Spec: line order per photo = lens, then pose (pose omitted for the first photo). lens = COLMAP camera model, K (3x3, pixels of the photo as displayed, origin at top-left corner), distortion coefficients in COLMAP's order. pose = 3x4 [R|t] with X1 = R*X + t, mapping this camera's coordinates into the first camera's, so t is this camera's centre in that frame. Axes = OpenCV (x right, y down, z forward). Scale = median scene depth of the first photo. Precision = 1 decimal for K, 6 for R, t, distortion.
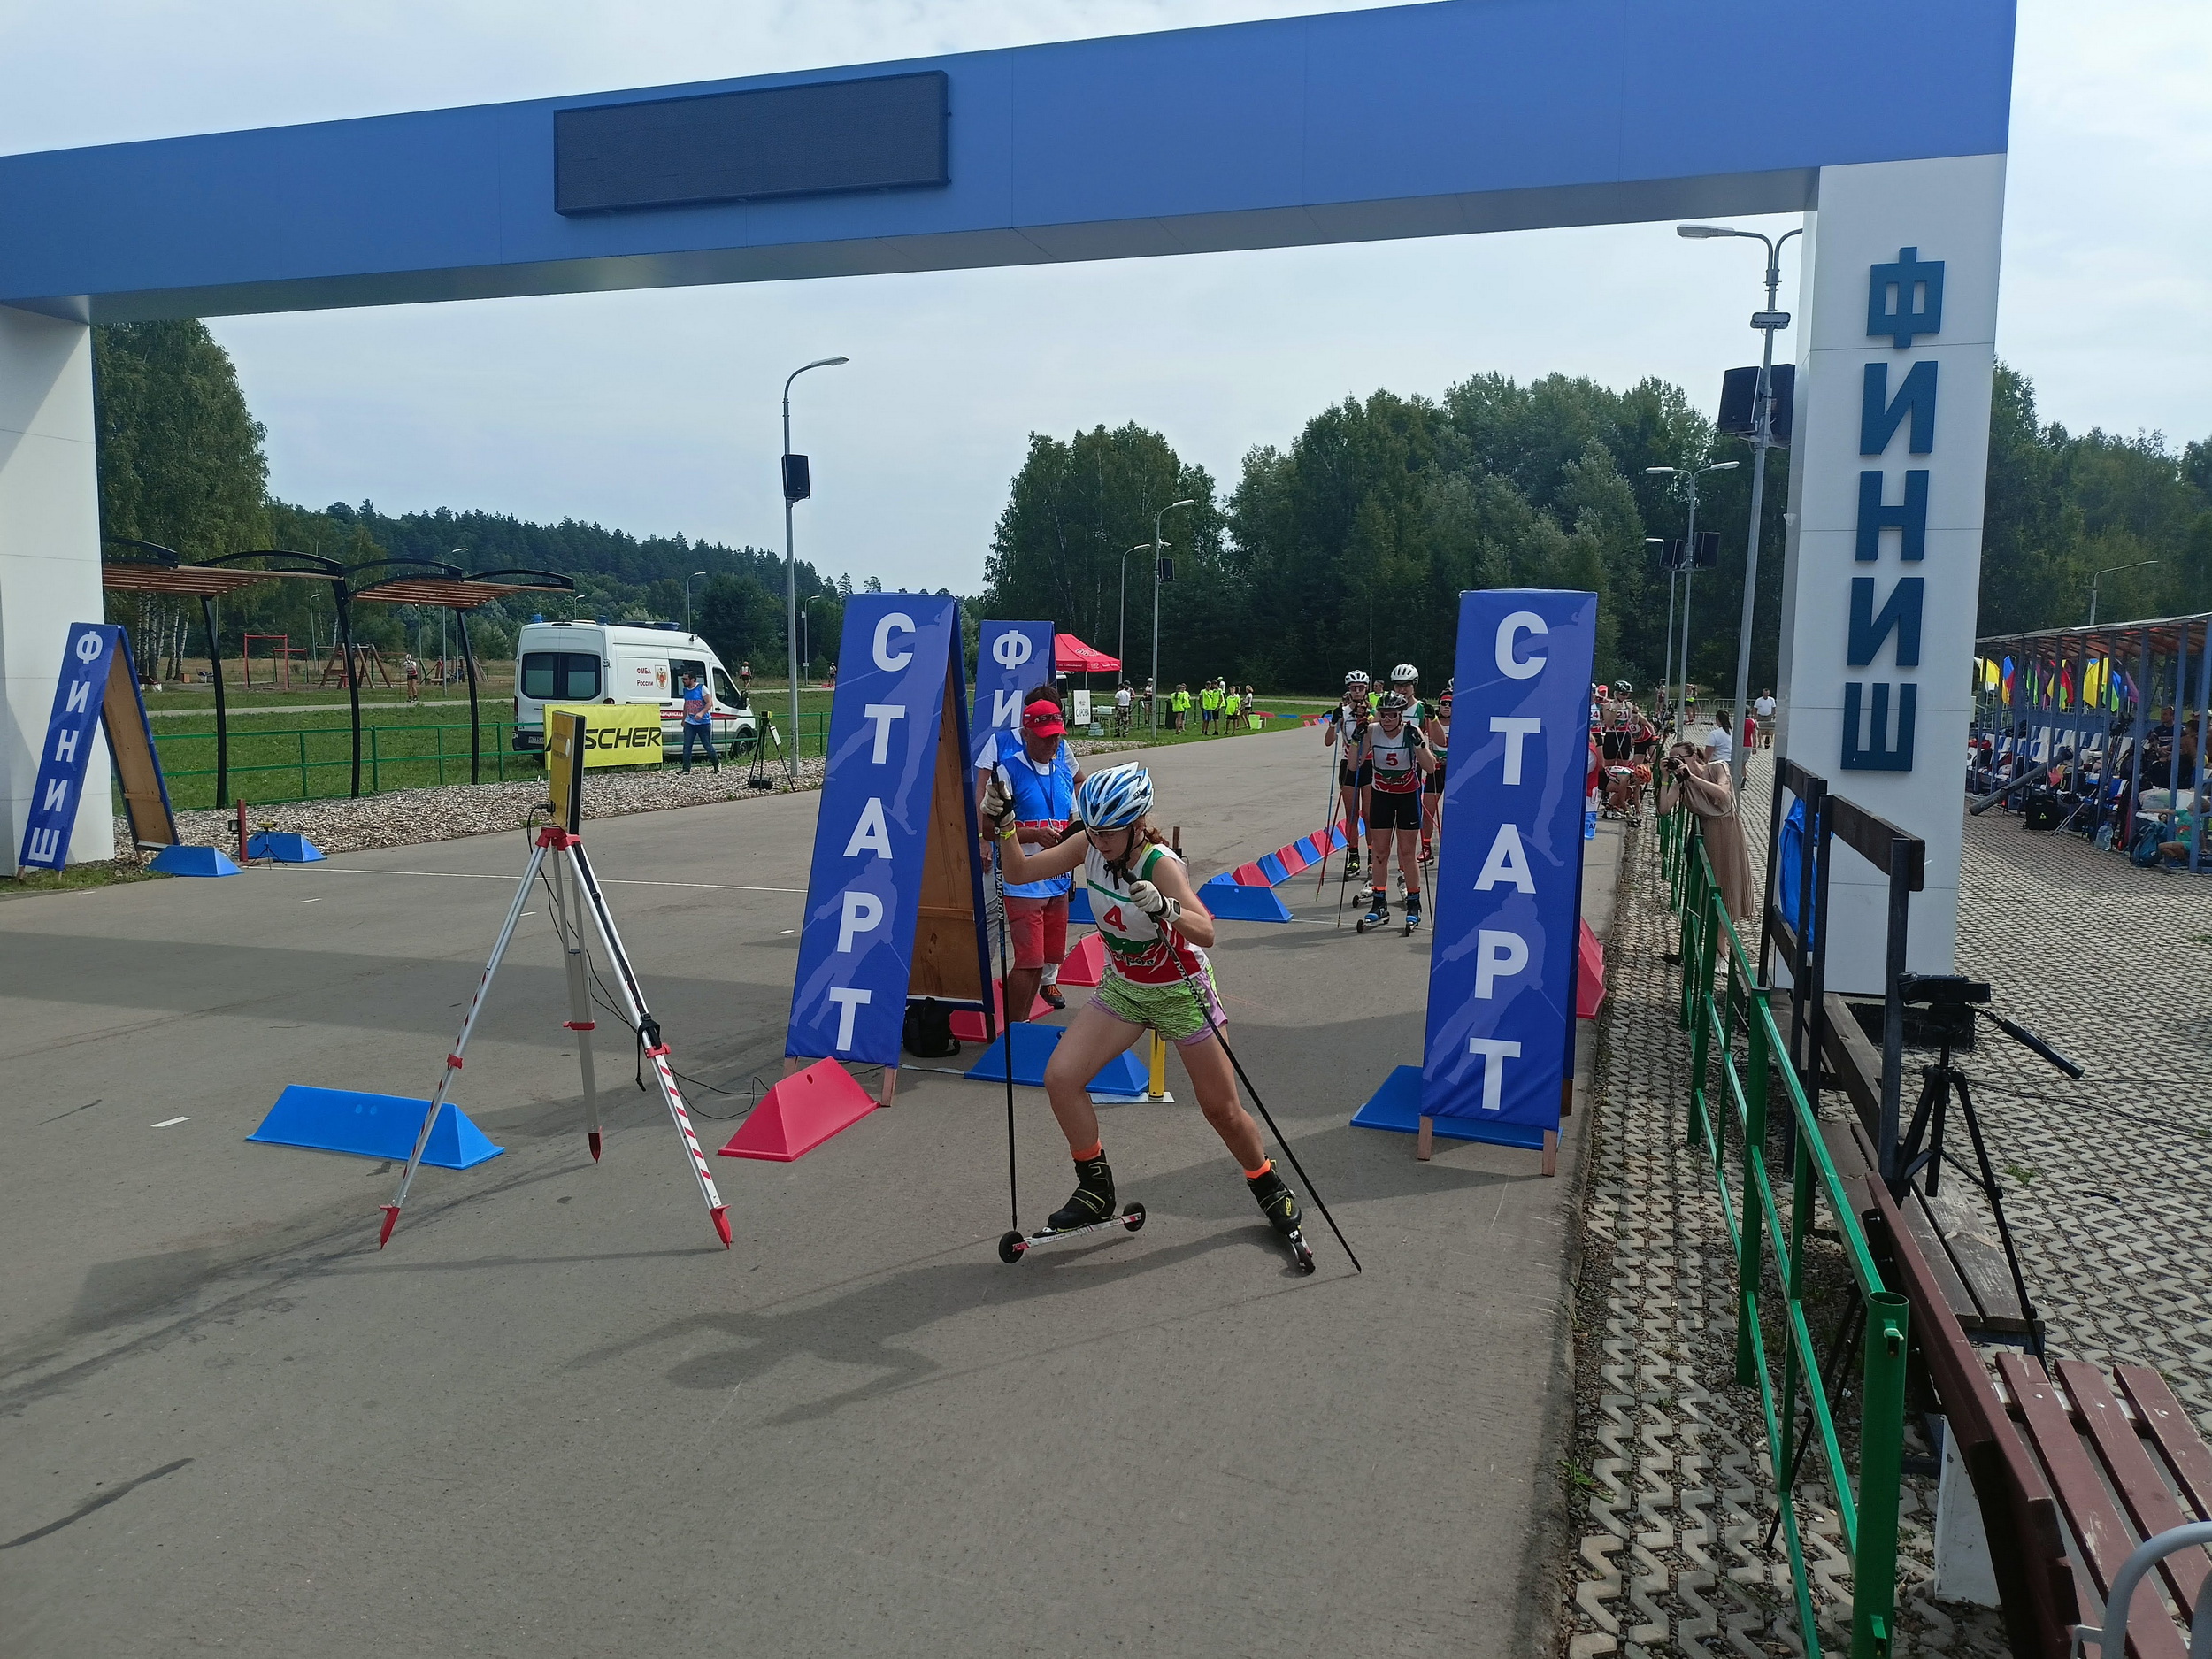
lens RADIAL K [[1696.8, 0, 1127.3], [0, 1696.8, 830.4], [0, 0, 1]] dist [0.122279, -0.178695]
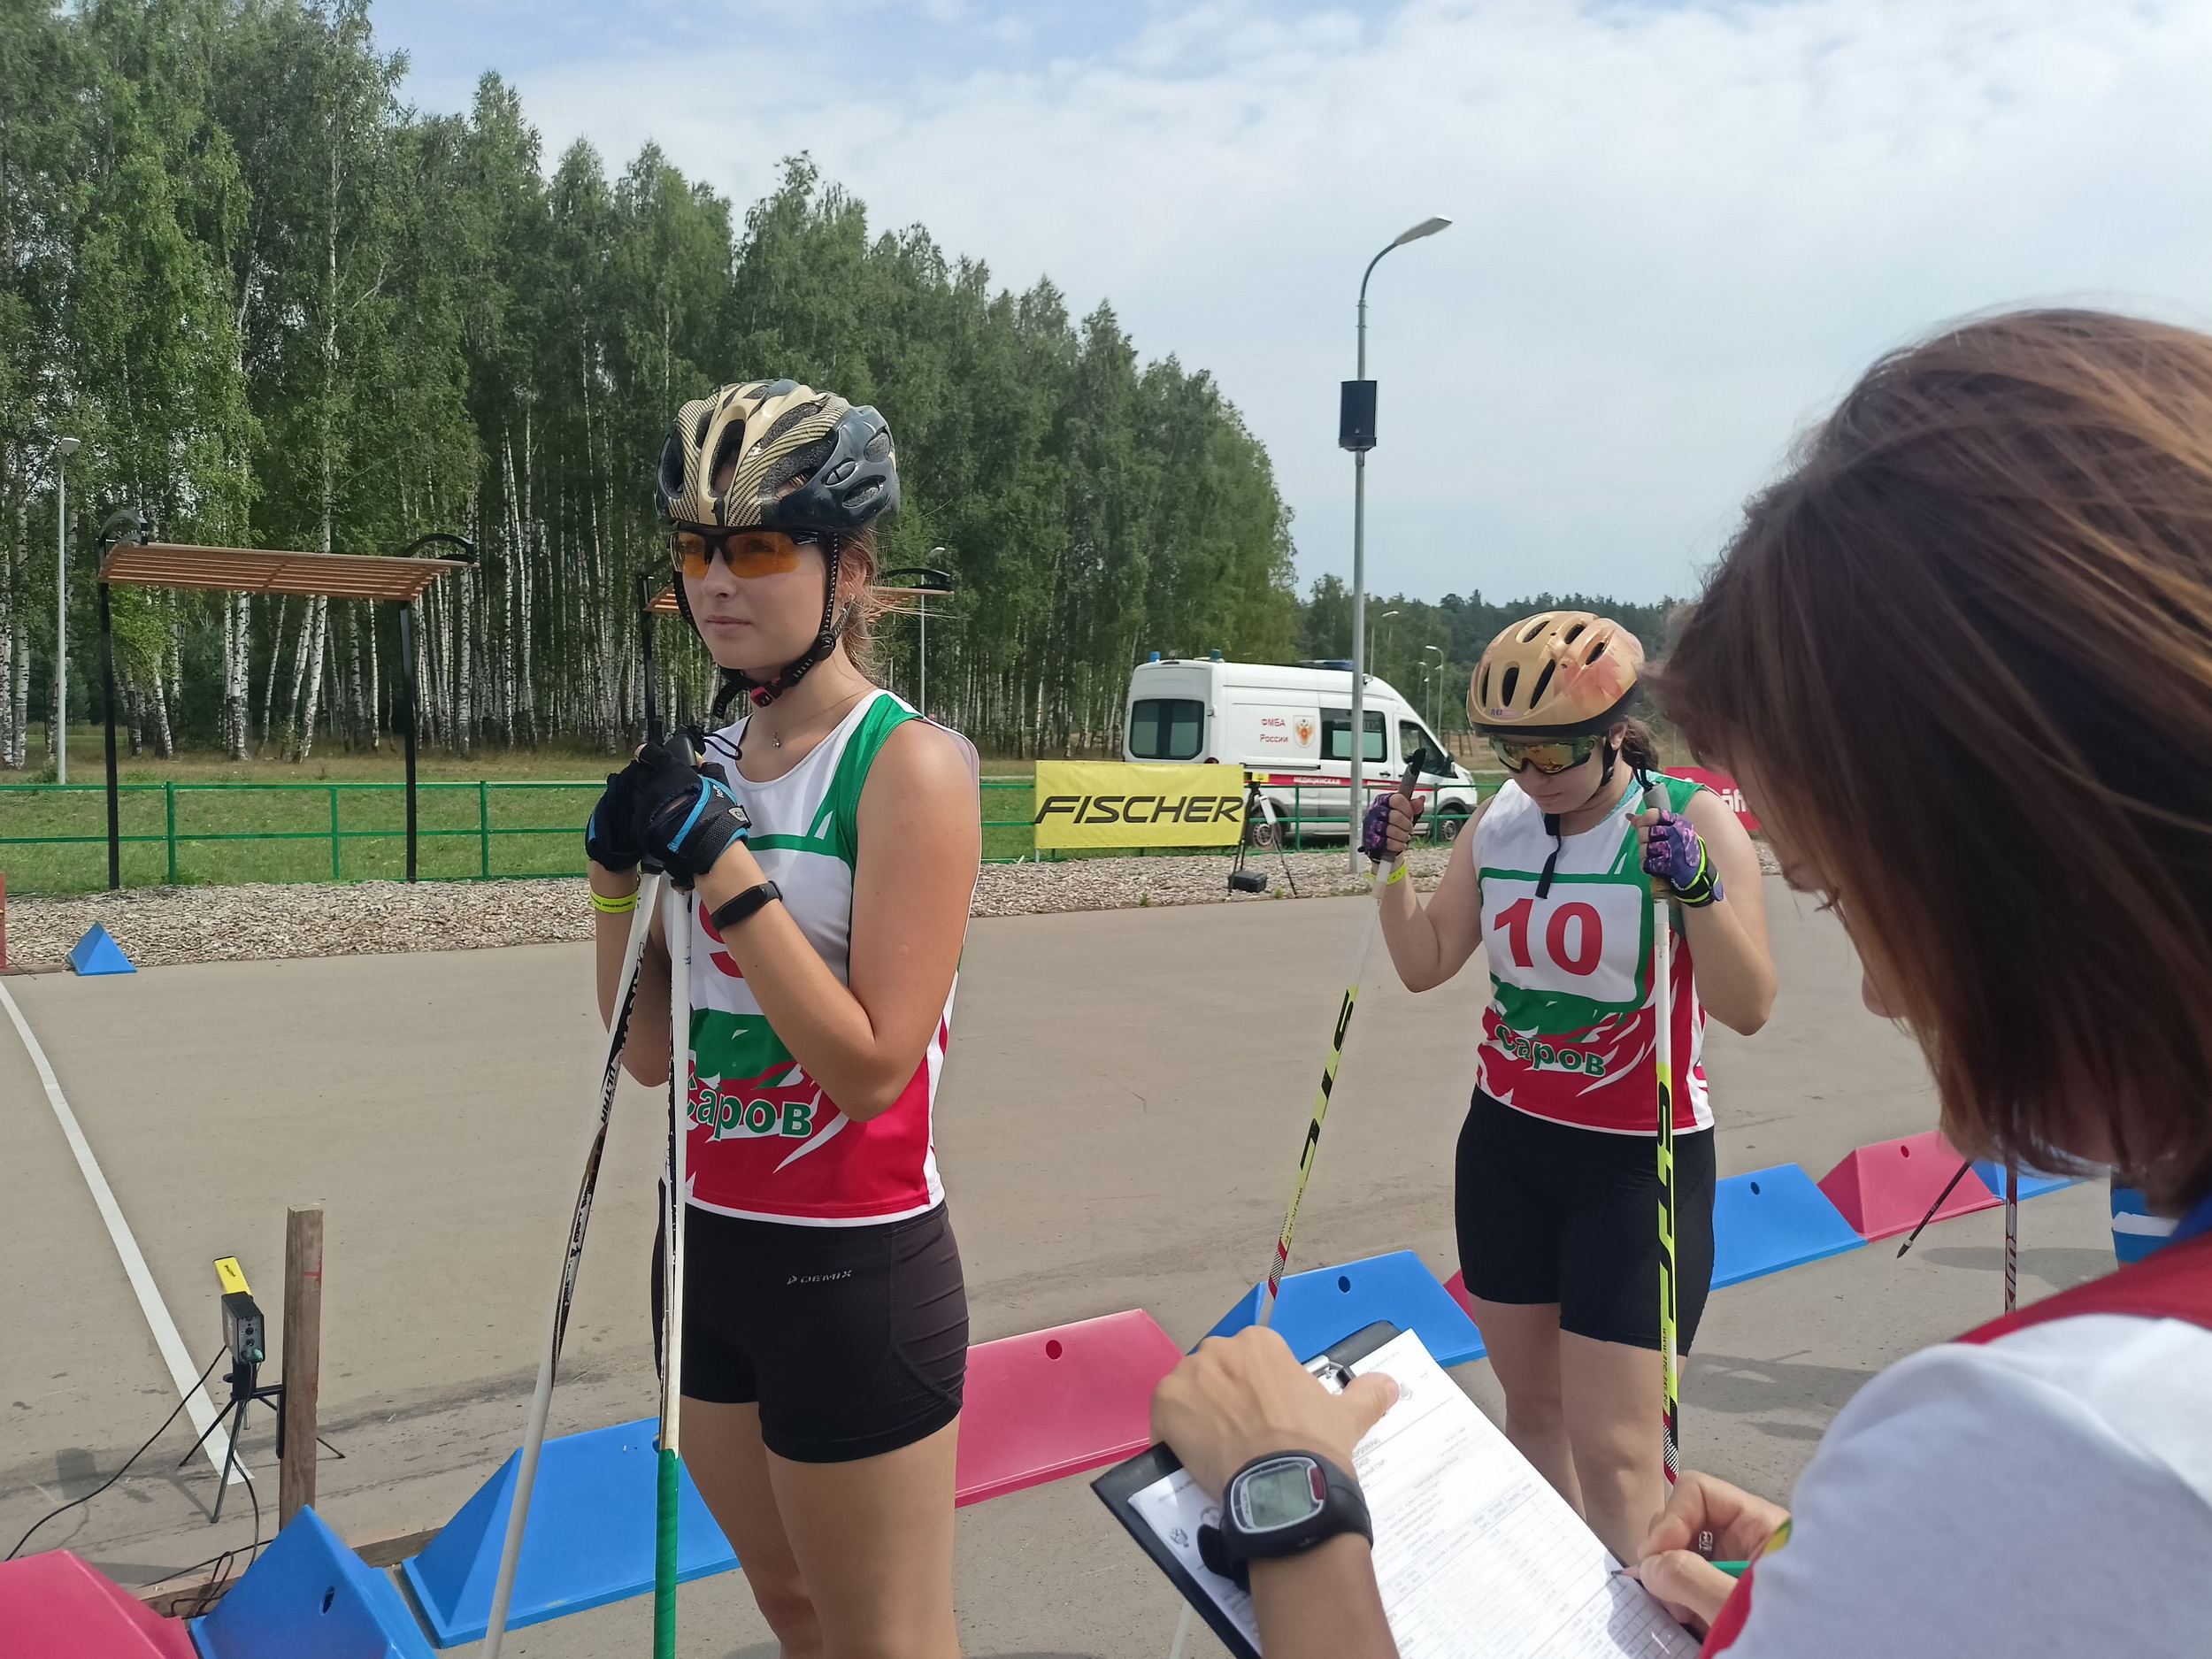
lens RADIAL K [[1648.3, 0, 1119.9], [0, 1648.3, 857.3], [0, 0, 1]] dist [0.078874, -0.121600]
pose [[0.790438, 0.046303, -0.610789, 0.203500], [-0.065038, 0.997846, -0.008521, -0.044361], [0.609079, 0.046460, 0.791747, 0.728438]]
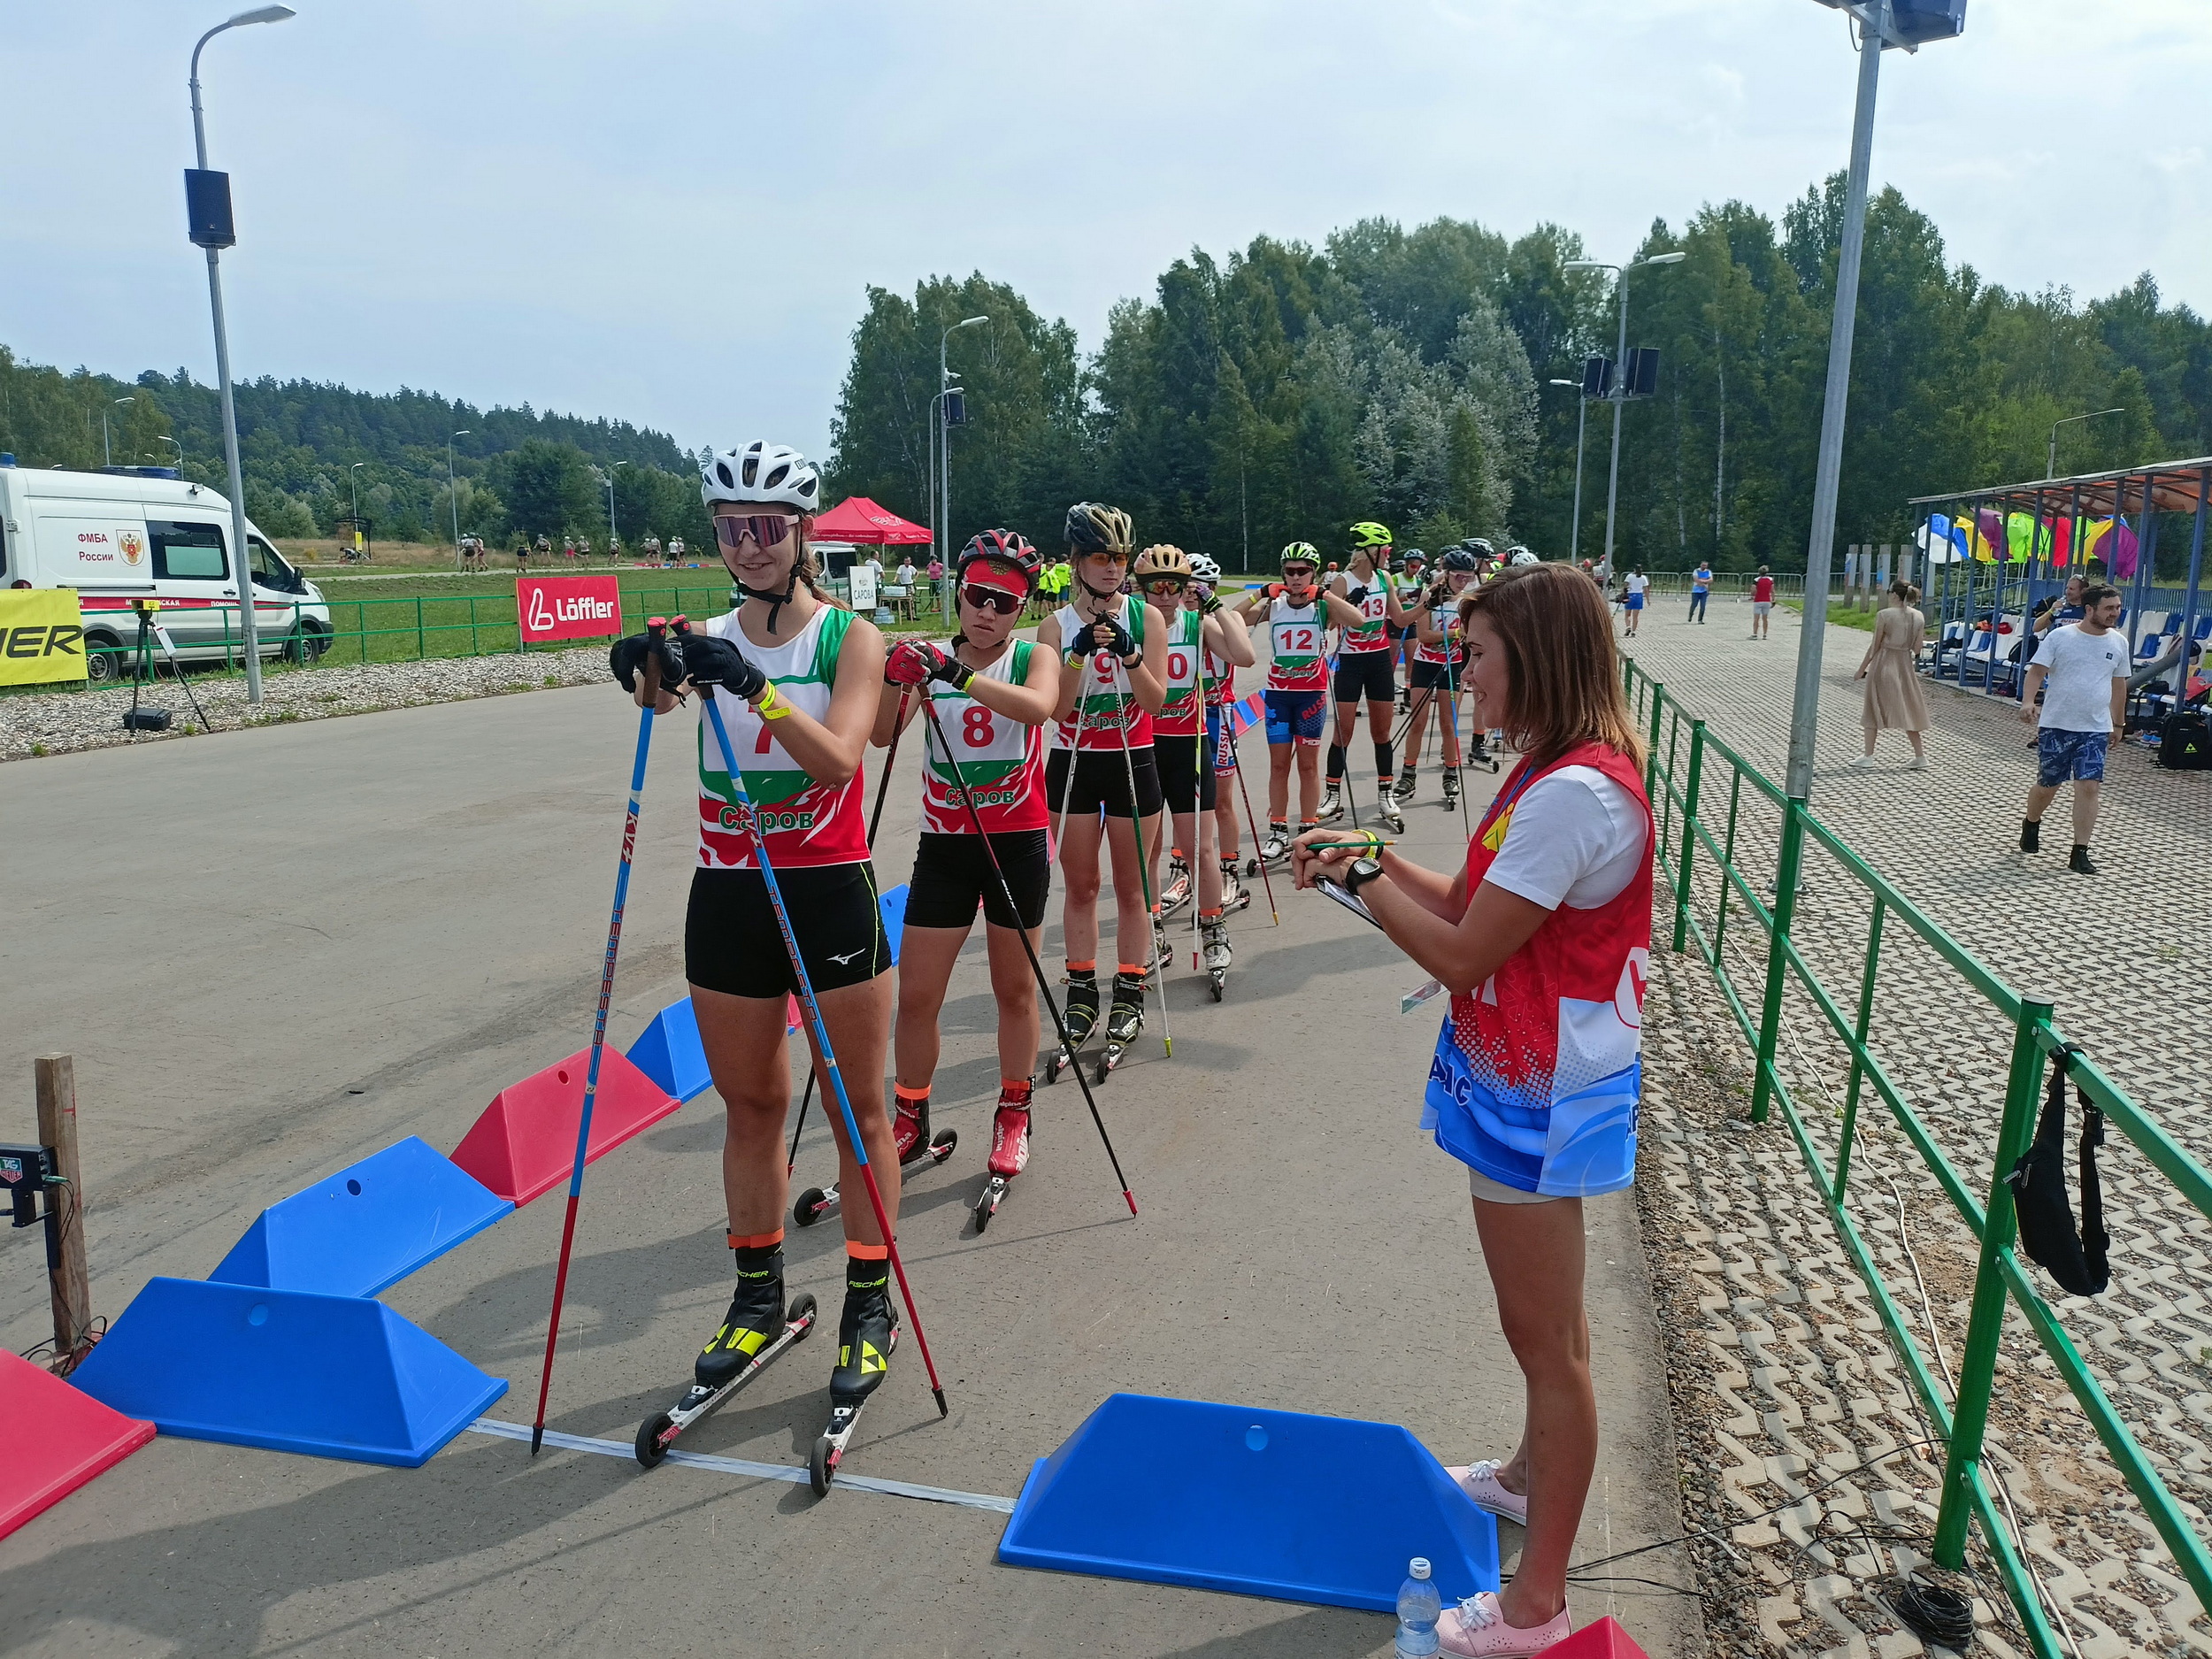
lens RADIAL K [[1648.3, 0, 1119.9], [0, 1648.3, 857.3], [0, 0, 1]] dist [0.078874, -0.121600]
pose [[0.998437, -0.016681, 0.053337, 0.147042], [0.011800, 0.995822, 0.090546, -0.044629], [-0.054625, -0.089775, 0.994463, 0.606784]]
